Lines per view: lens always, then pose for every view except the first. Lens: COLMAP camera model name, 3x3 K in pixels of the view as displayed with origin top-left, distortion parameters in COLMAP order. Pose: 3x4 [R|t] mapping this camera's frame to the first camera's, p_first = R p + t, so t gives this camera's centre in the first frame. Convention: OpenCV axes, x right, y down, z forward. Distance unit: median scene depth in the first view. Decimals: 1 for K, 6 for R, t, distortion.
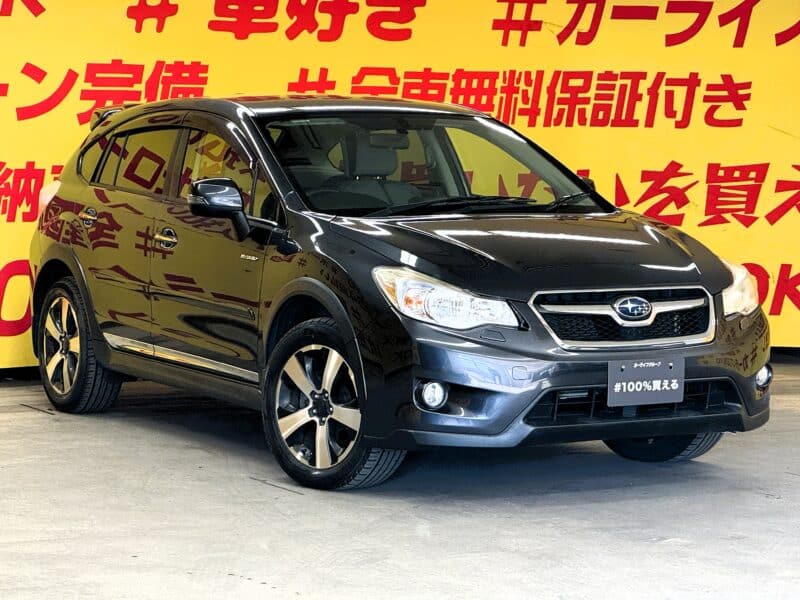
lens RADIAL K [[2219.7, 0, 416.5], [0, 2219.7, 252.2], [0, 0, 1]] dist [0.106575, 0.000000]
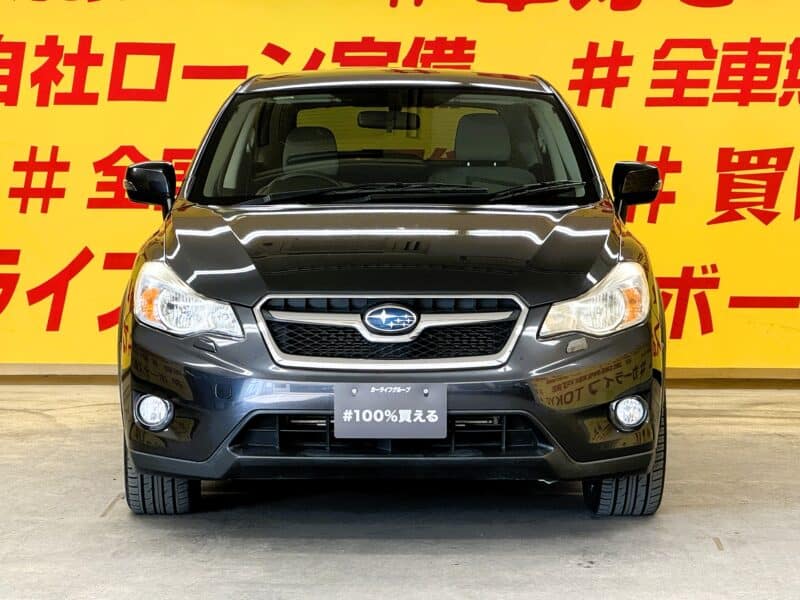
lens RADIAL K [[2219.7, 0, 378.6], [0, 2219.7, 313.6], [0, 0, 1]] dist [0.106575, 0.000000]
pose [[0.870791, 0.036537, -0.490294, 0.328146], [-0.022689, 0.999159, 0.034161, -0.003109], [0.491129, -0.018623, 0.870888, 0.193813]]
